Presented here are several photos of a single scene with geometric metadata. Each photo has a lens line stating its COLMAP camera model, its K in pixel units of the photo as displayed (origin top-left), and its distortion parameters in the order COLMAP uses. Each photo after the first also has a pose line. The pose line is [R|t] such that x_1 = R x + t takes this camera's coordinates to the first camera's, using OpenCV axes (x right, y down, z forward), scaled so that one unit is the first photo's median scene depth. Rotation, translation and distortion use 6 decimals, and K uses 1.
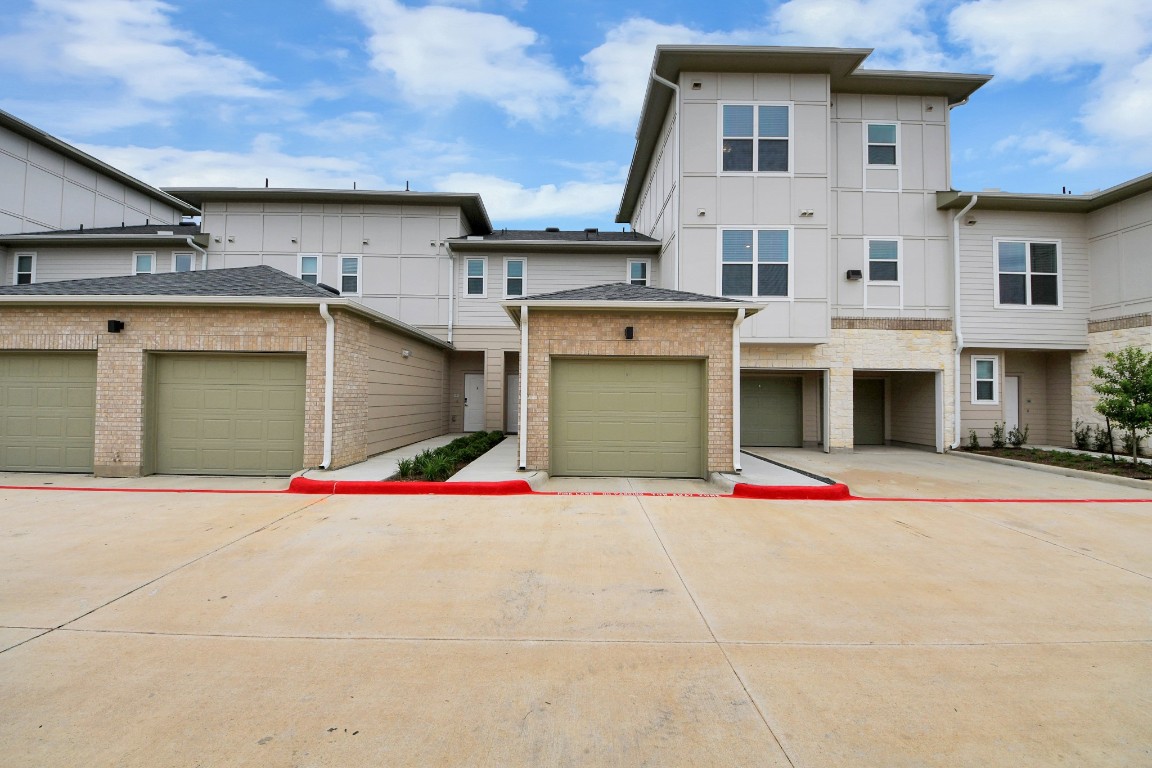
lens RADIAL K [[463.2, 0, 575.0], [0, 463.2, 384.8], [0, 0, 1]] dist [0.003987, 0.000108]
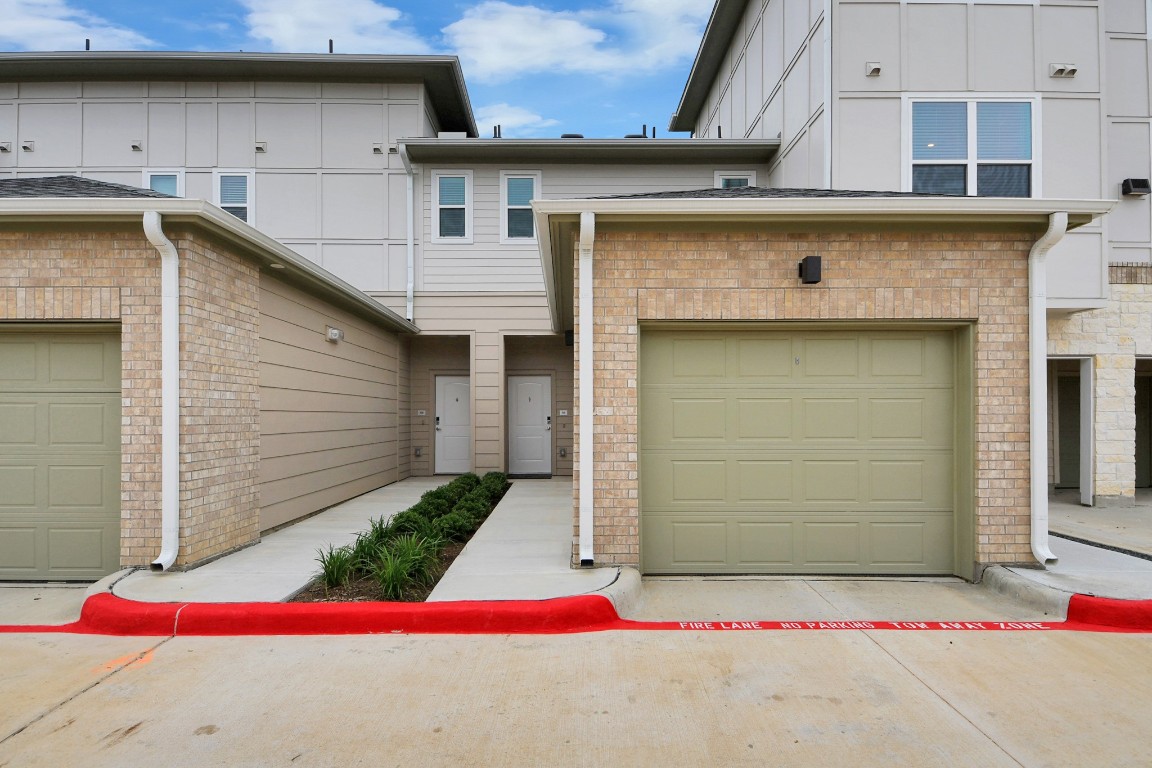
lens RADIAL K [[632.8, 0, 569.4], [0, 632.8, 414.7], [0, 0, 1]] dist [-0.001597, -0.003170]
pose [[0.999927, -0.011810, 0.002647, -0.123943], [0.011740, 0.999623, 0.024839, 0.014009], [-0.002940, -0.024806, 0.999688, 0.345986]]
